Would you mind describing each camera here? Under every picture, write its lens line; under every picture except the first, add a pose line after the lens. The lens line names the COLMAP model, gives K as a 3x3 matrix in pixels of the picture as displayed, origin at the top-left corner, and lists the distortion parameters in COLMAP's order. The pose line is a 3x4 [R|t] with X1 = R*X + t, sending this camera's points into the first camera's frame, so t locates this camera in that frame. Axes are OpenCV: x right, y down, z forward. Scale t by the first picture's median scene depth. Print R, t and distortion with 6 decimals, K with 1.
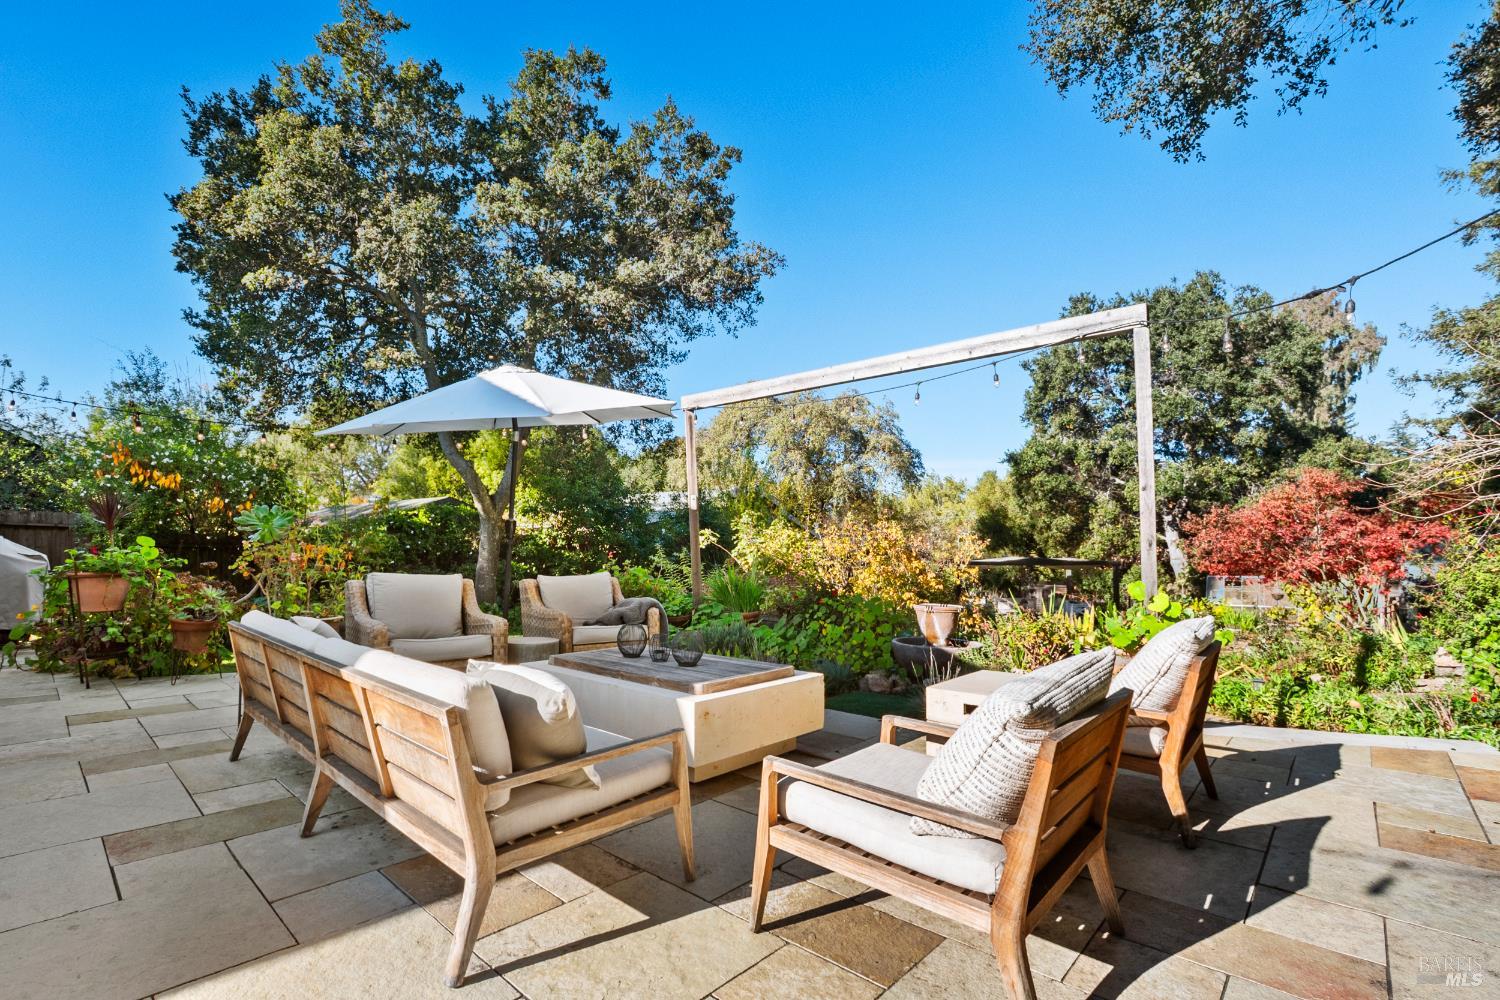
lens RADIAL K [[690.8, 0, 745.7], [0, 690.8, 536.0], [0, 0, 1]] dist [-0.013784, 0.000088]
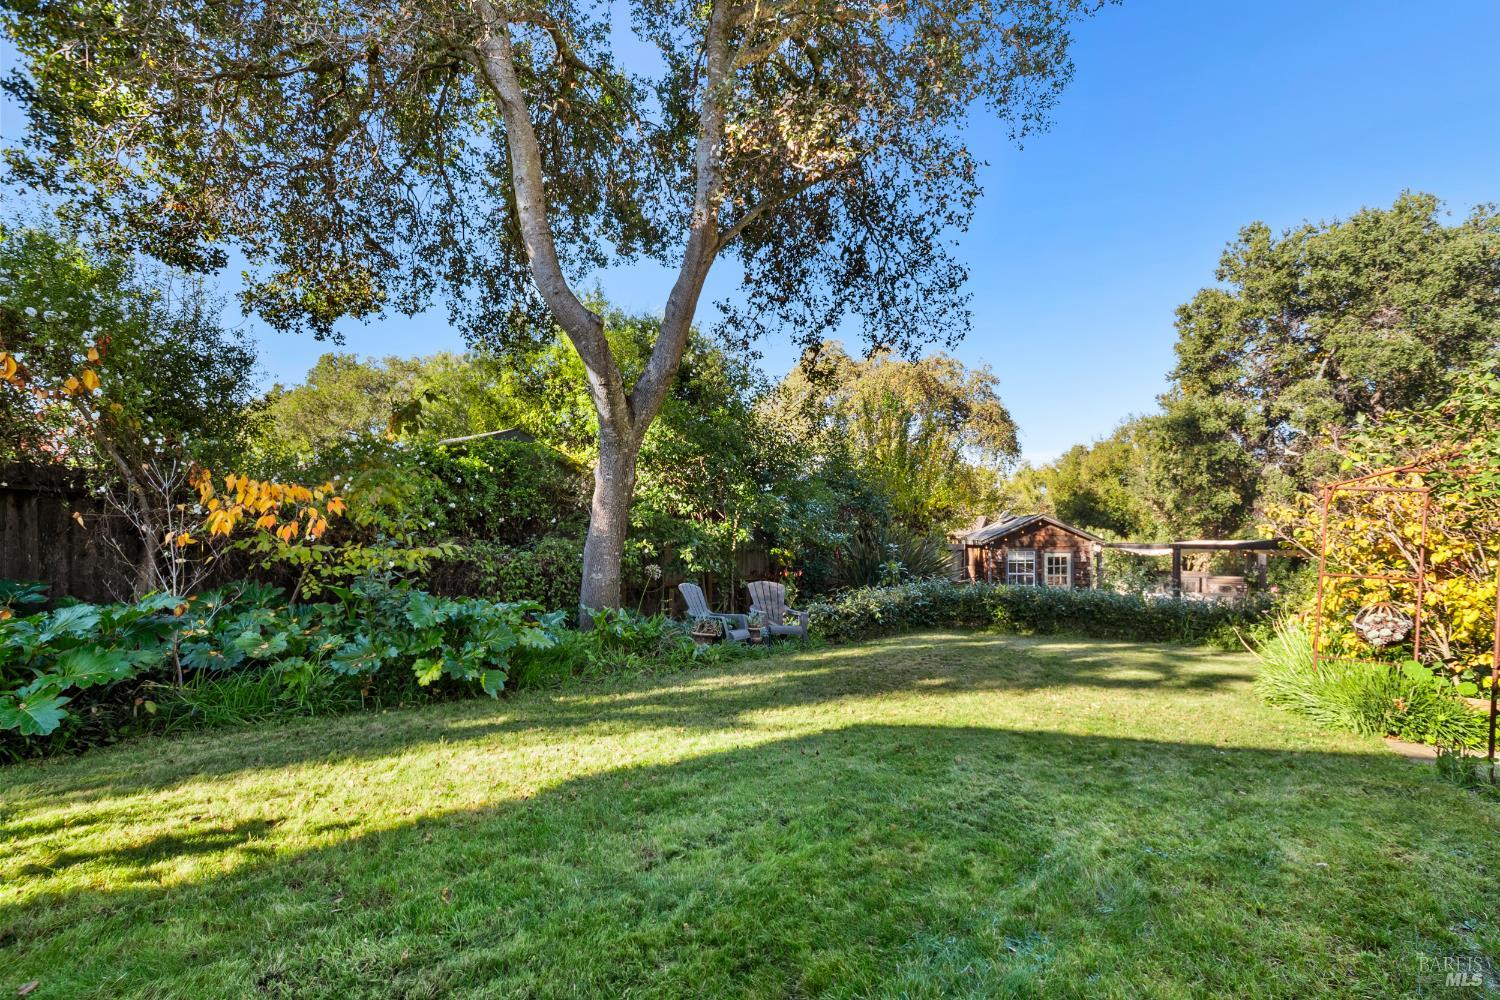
lens RADIAL K [[666.0, 0, 747.3], [0, 666.0, 539.4], [0, 0, 1]] dist [-0.037427, 0.008553]
pose [[0.999919, 0.003120, -0.012366, -0.124823], [-0.002908, 0.999849, 0.017106, 0.017896], [0.012417, -0.017068, 0.999777, 0.237084]]
